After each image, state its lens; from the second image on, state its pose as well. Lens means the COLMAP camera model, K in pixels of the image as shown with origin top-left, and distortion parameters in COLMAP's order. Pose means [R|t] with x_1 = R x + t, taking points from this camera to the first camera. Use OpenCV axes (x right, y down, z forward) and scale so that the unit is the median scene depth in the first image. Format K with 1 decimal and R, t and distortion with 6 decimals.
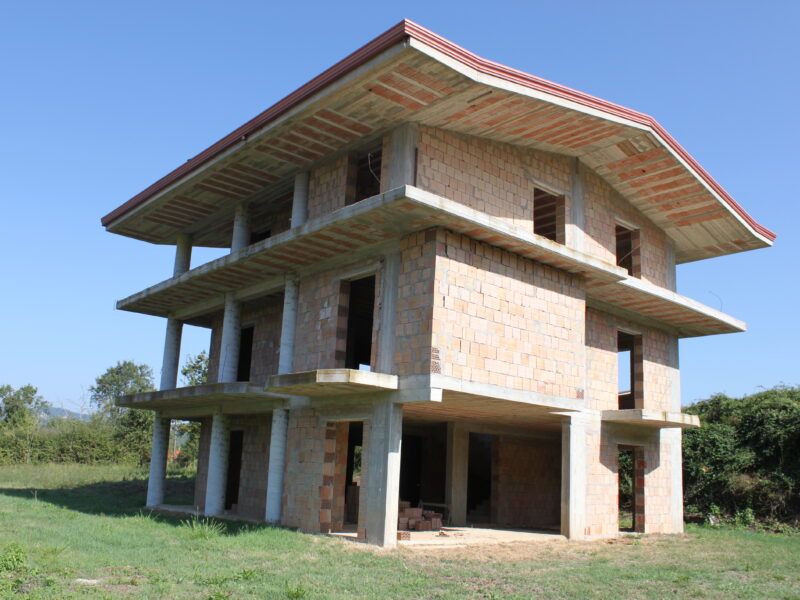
lens RADIAL K [[751.8, 0, 400.0], [0, 751.8, 300.0], [0, 0, 1]] dist [-0.182064, 0.182802]
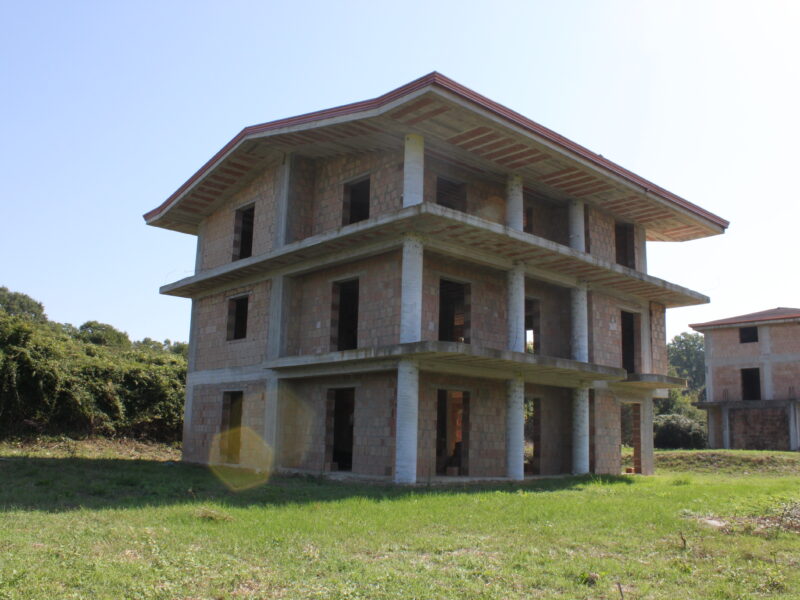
lens RADIAL K [[751.8, 0, 400.0], [0, 751.8, 300.0], [0, 0, 1]] dist [-0.182064, 0.182802]
pose [[-0.022588, 0.143789, 0.989351, -1.516718], [-0.261575, 0.954280, -0.144664, 0.284296], [-0.964919, -0.262057, 0.016056, 1.386448]]
